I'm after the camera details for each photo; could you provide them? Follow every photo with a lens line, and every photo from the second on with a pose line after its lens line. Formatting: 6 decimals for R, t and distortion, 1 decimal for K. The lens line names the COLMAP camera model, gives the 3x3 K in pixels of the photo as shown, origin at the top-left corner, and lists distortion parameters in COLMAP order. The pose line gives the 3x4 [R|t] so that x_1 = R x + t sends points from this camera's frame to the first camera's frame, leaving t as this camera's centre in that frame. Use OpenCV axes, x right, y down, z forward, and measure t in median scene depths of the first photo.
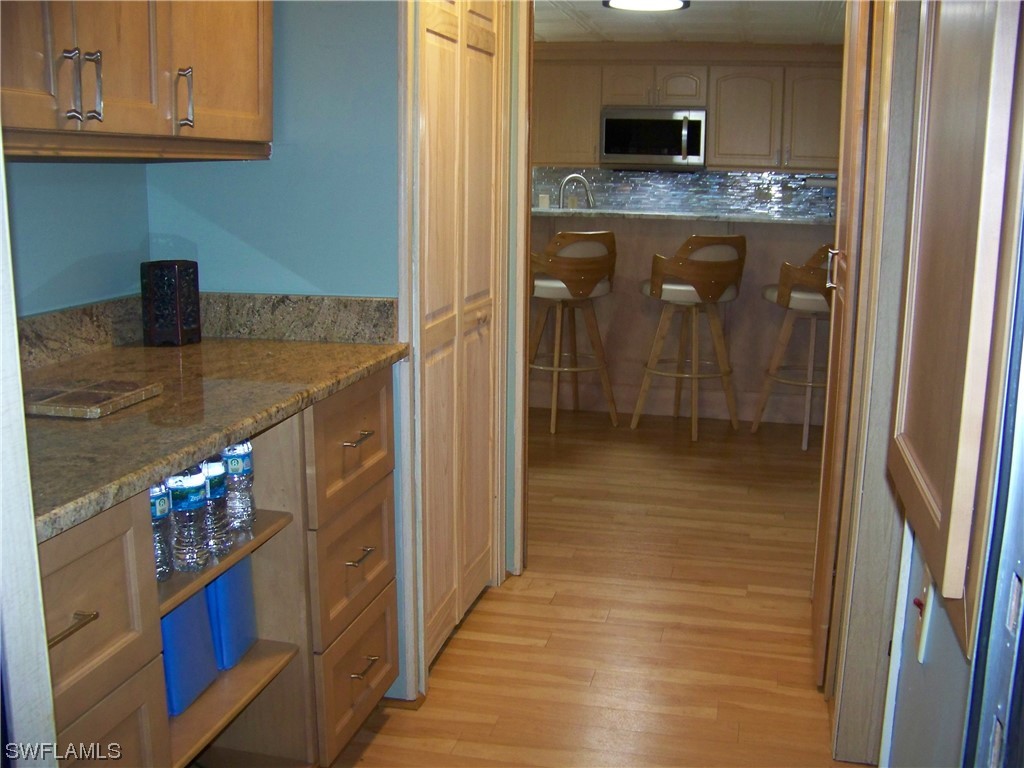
lens RADIAL K [[1101.6, 0, 530.1], [0, 1101.6, 397.3], [0, 0, 1]] dist [-0.262001, 0.342048]
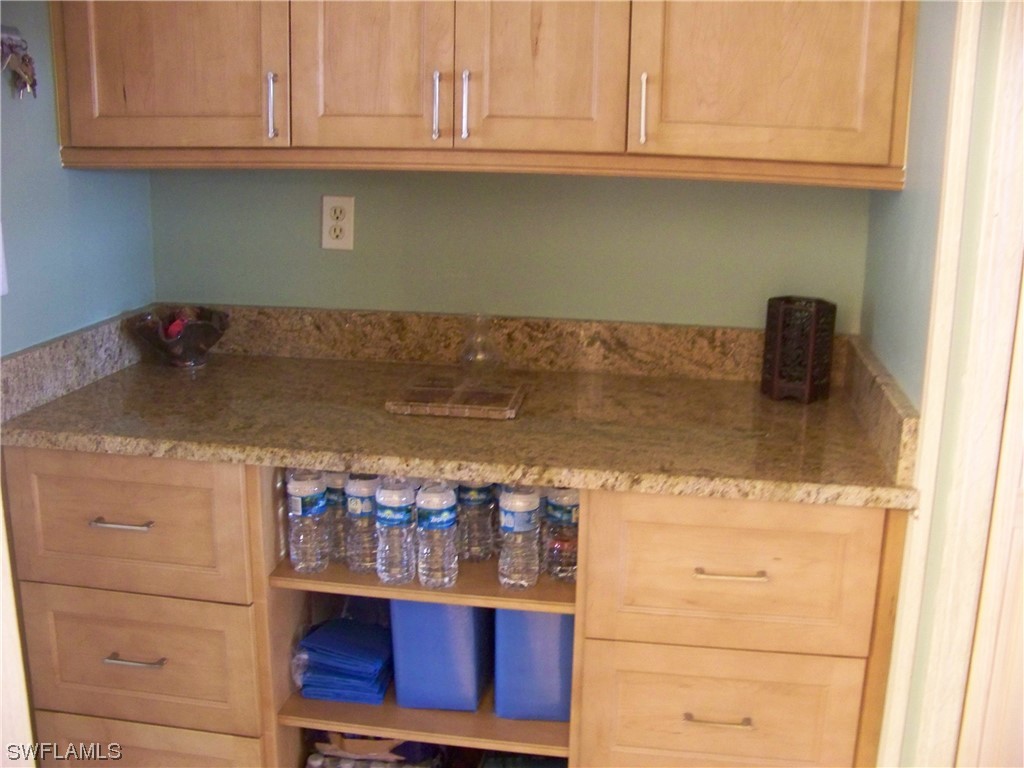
lens RADIAL K [[1101.6, 0, 530.1], [0, 1101.6, 397.3], [0, 0, 1]] dist [-0.262001, 0.342048]
pose [[0.065352, 0.242682, -0.967902, 0.537959], [-0.222658, 0.949067, 0.222925, -0.218722], [0.972704, 0.200943, 0.116059, 0.794984]]
